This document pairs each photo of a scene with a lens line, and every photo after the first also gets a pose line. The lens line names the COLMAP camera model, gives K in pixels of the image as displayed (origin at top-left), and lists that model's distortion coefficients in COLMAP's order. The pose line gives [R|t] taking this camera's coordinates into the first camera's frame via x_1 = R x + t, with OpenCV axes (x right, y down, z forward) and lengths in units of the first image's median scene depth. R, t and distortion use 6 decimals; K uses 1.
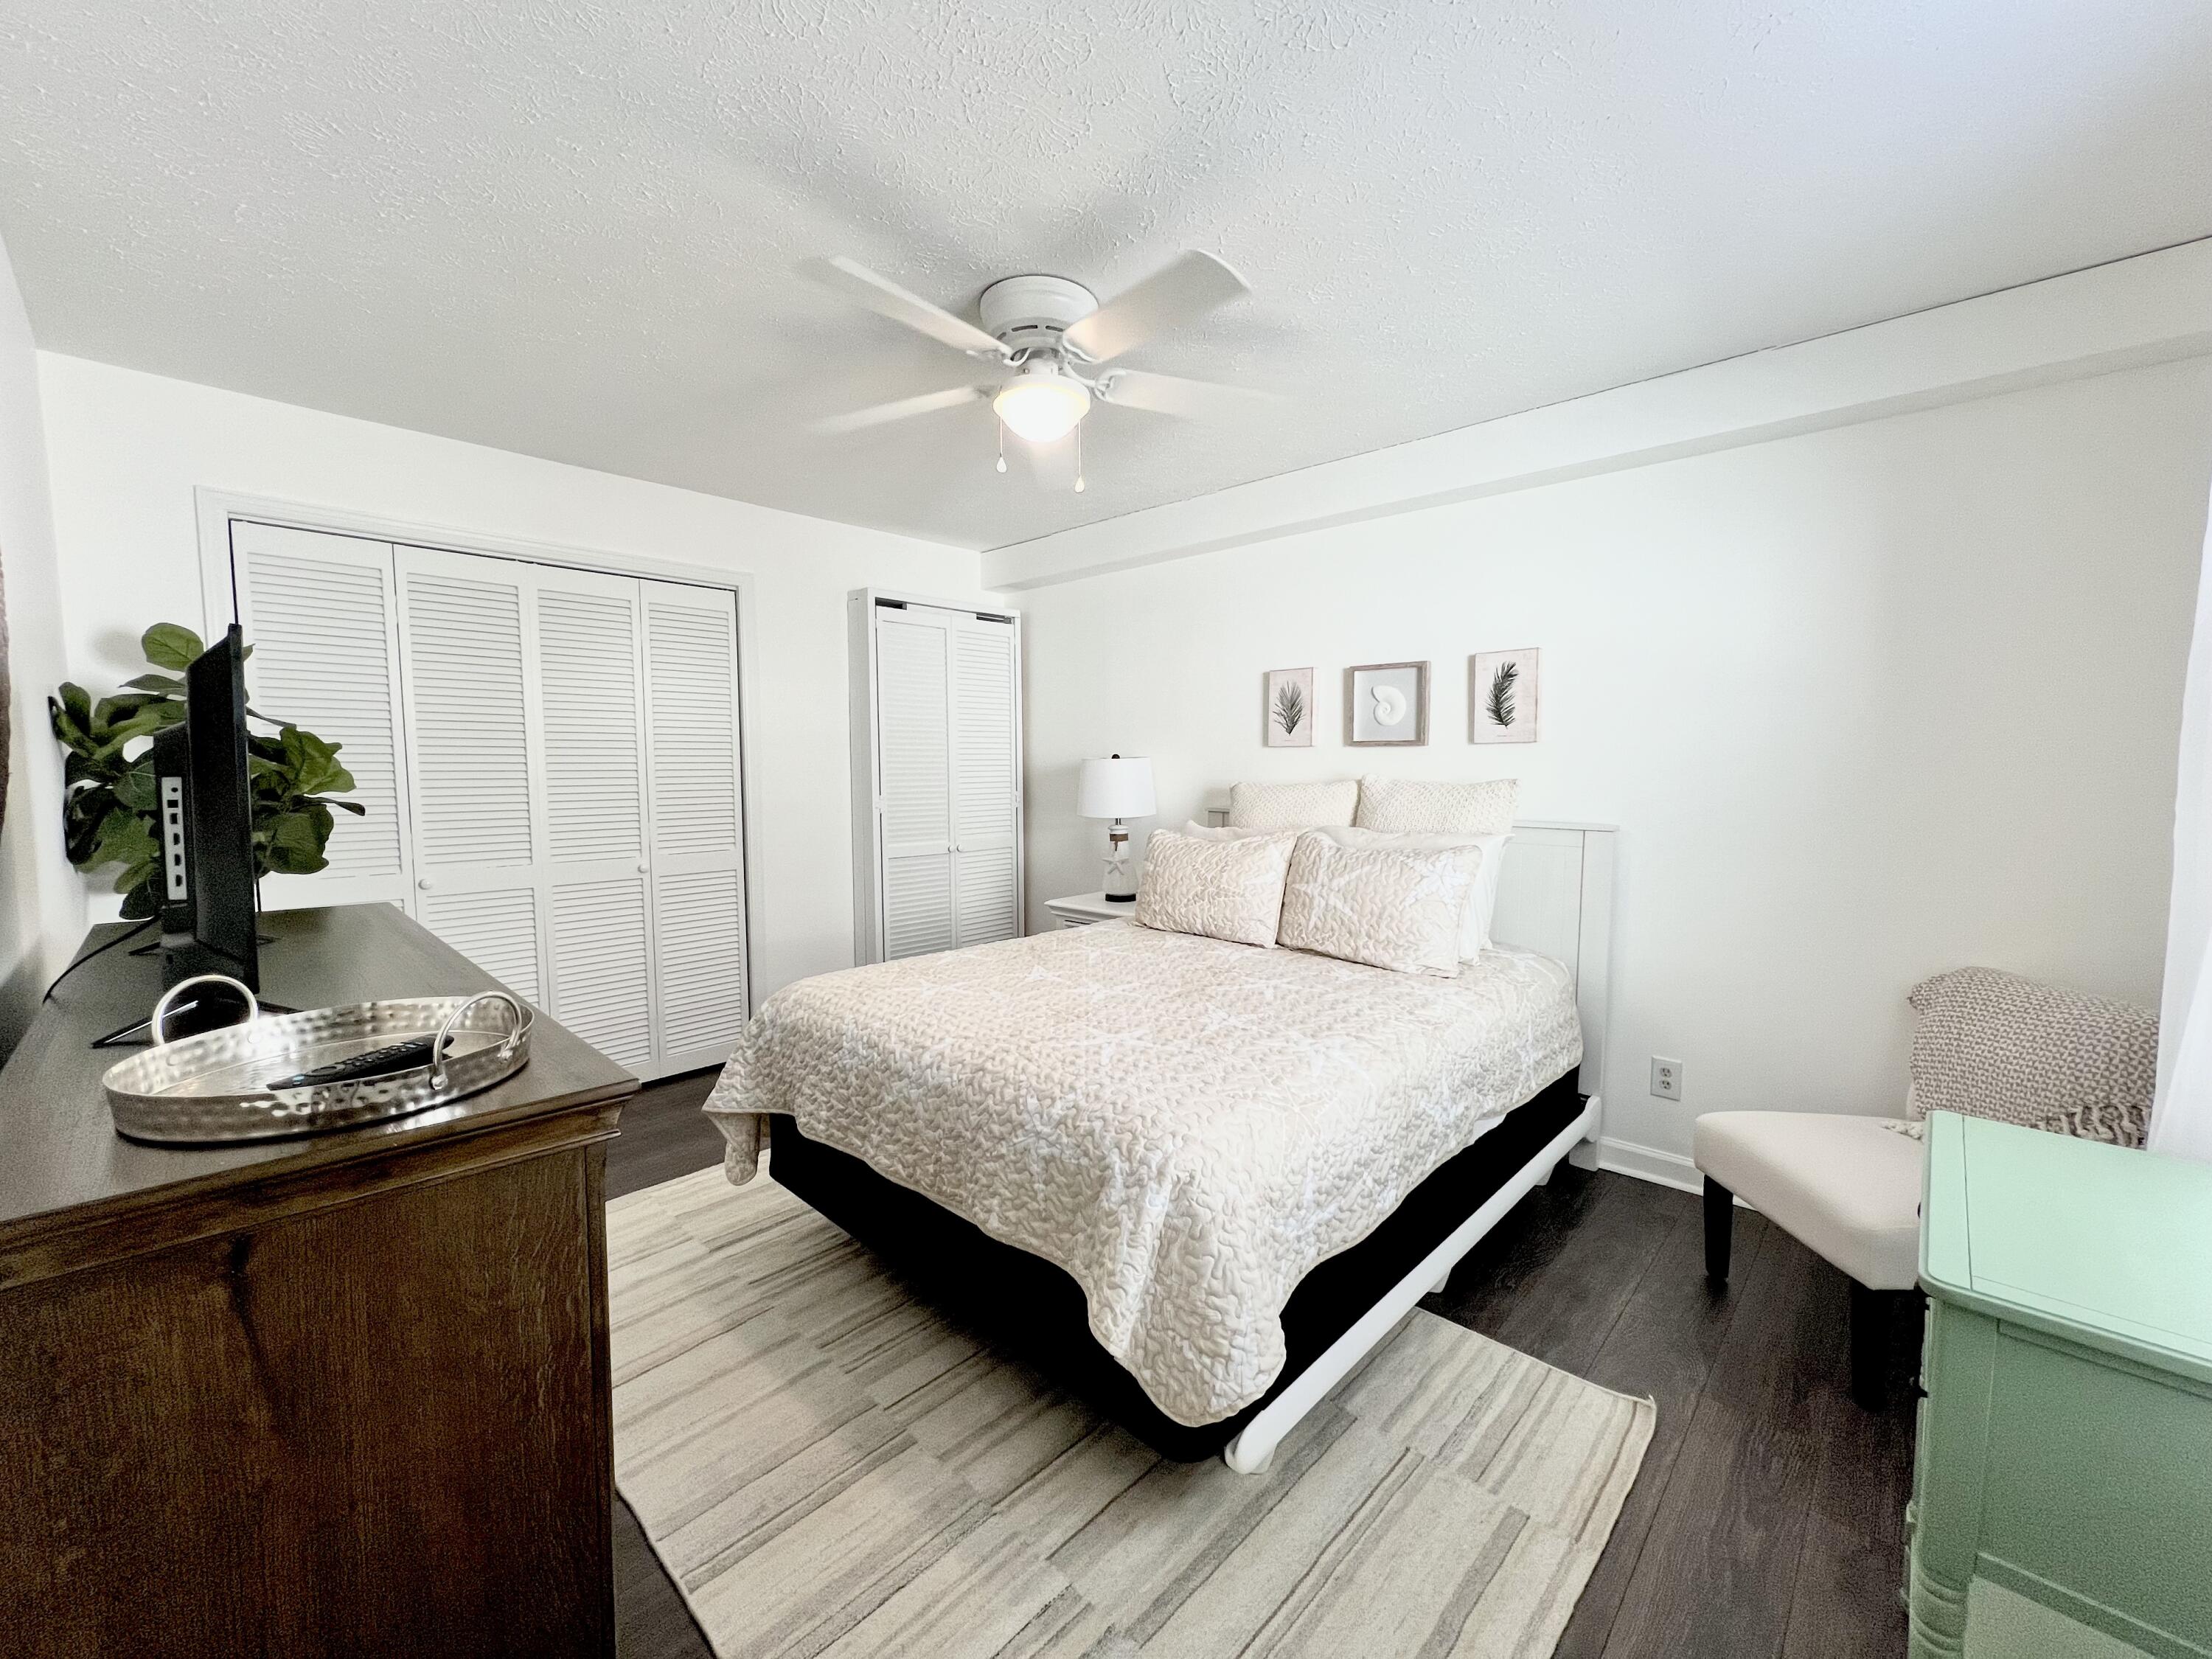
lens RADIAL K [[883.4, 0, 1106.7], [0, 883.4, 825.6], [0, 0, 1]] dist [-0.001935, -0.000311]
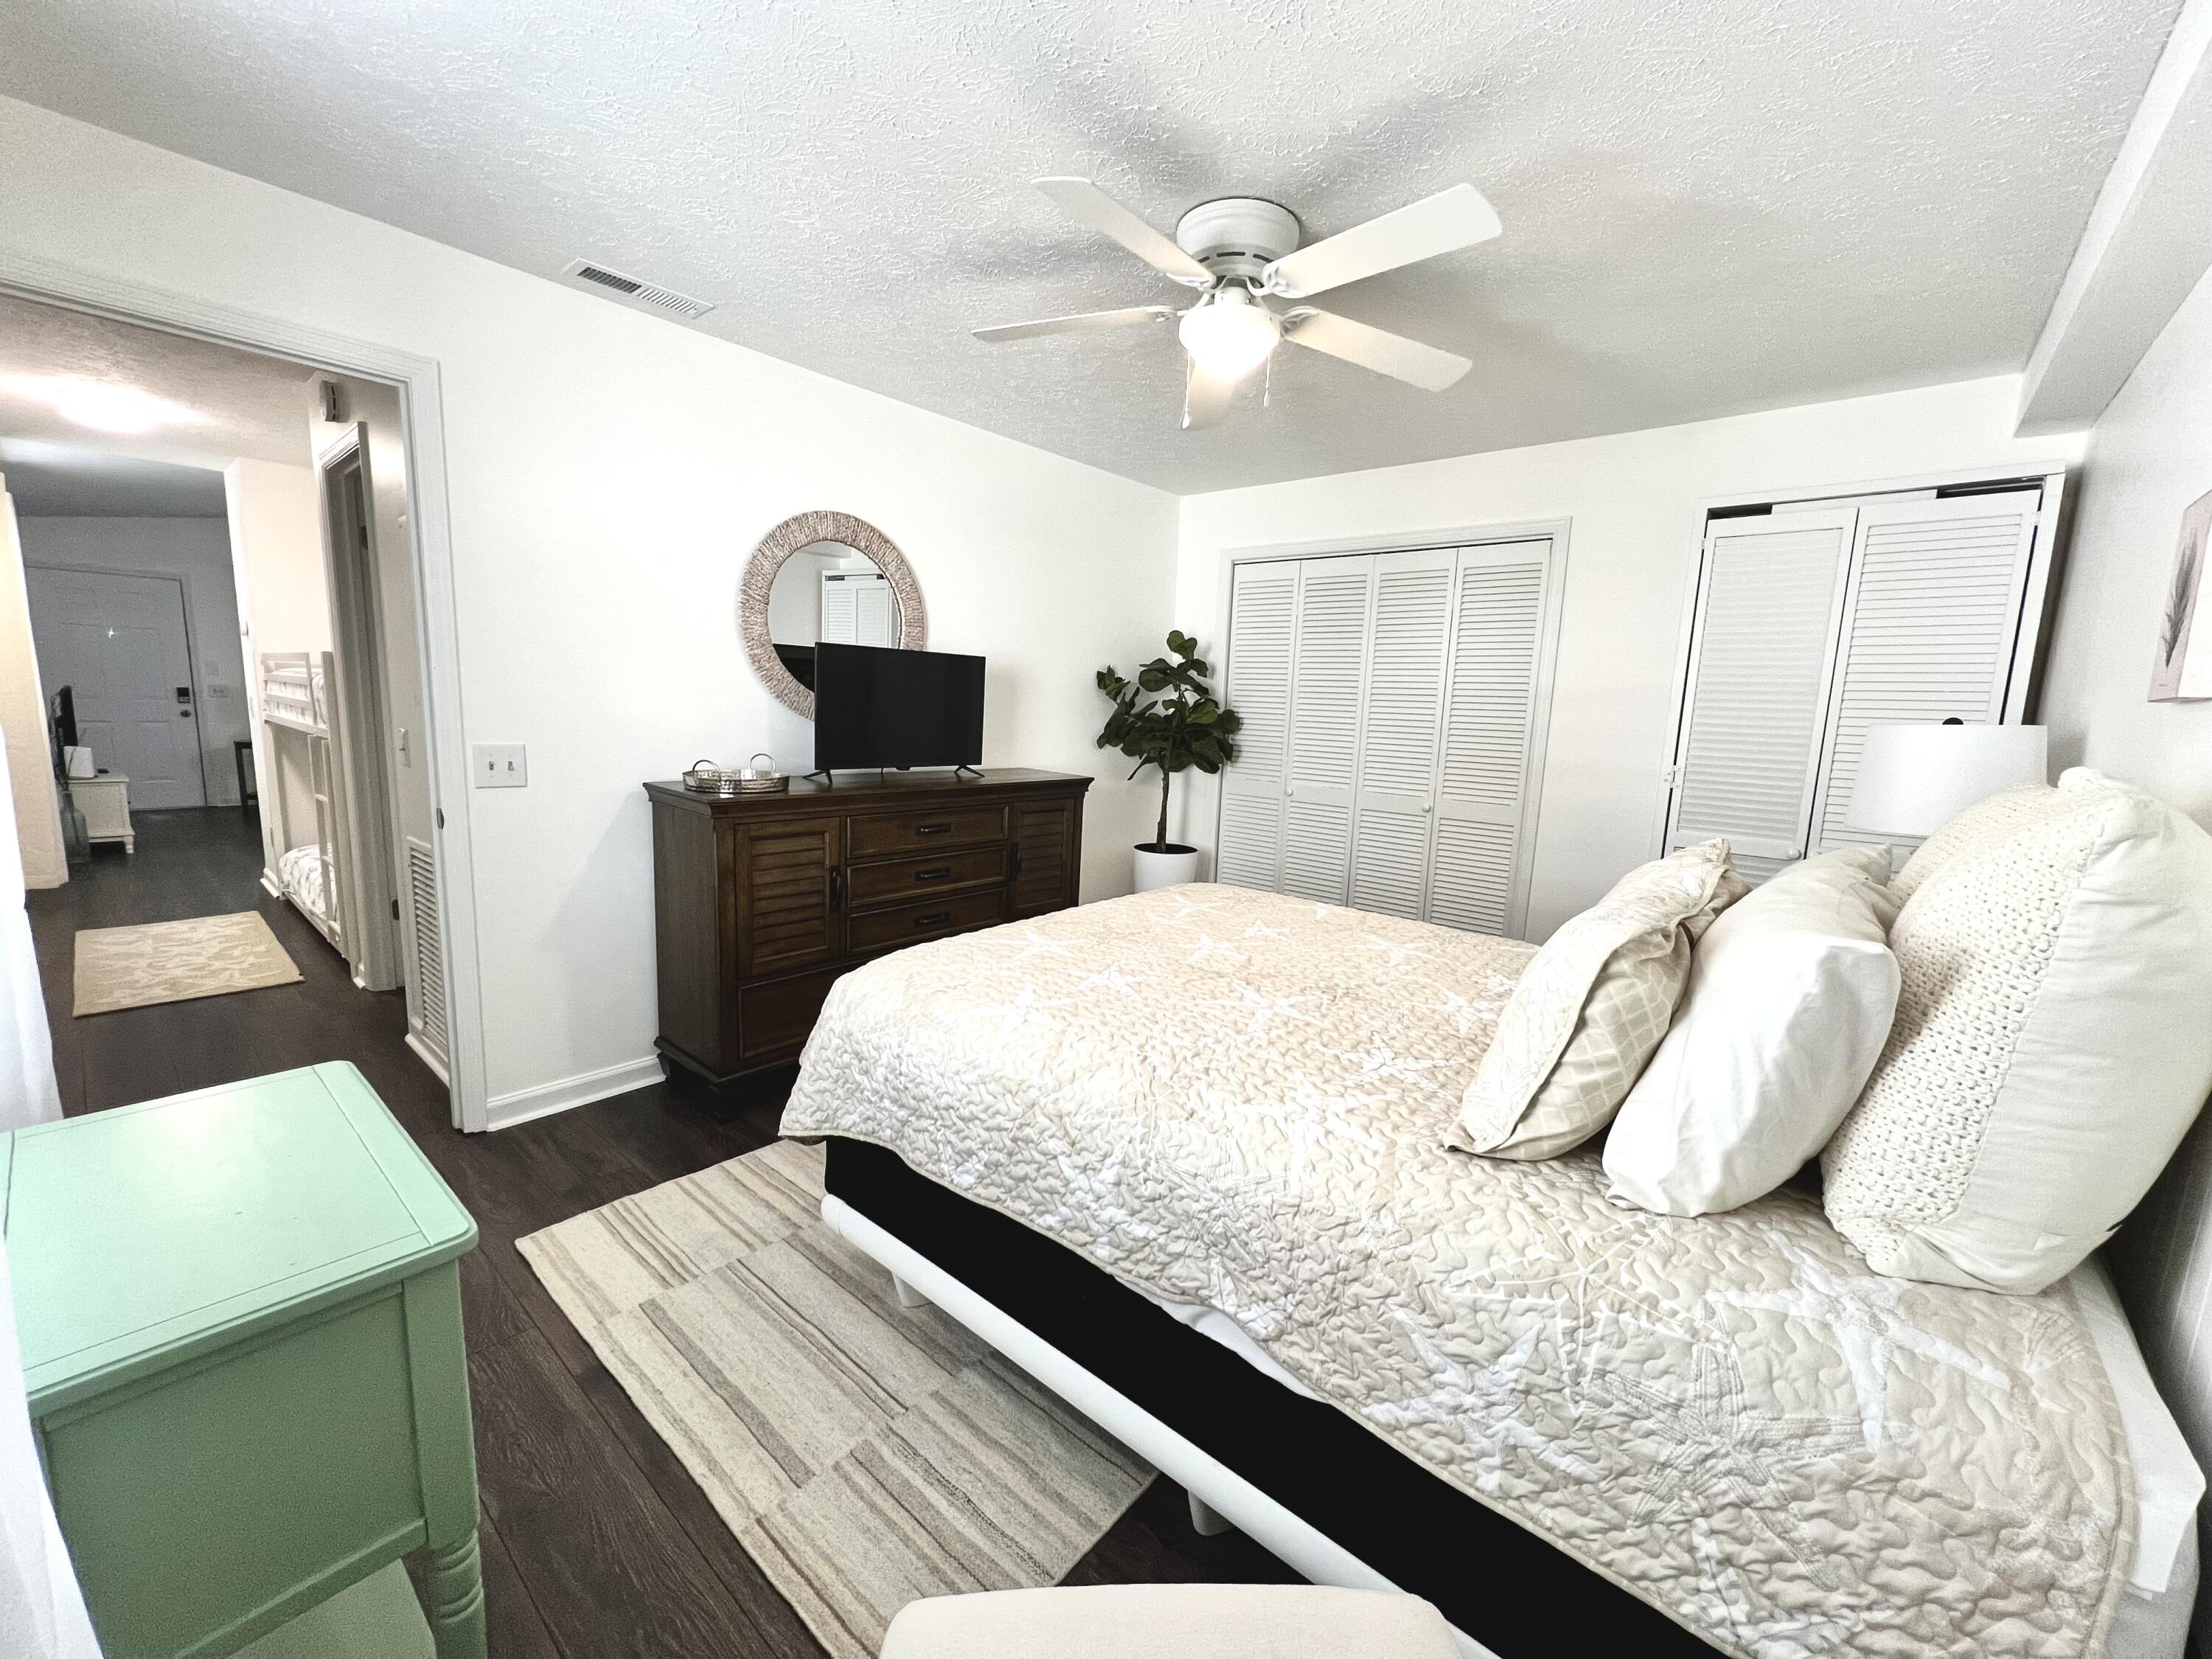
lens RADIAL K [[883.4, 0, 1105.1], [0, 883.4, 829.7], [0, 0, 1]] dist [-0.001935, -0.000311]
pose [[0.056882, 0.143697, -0.987986, 1.119690], [-0.110208, 0.984444, 0.136837, -0.067650], [0.992279, 0.101101, 0.071833, 0.995920]]
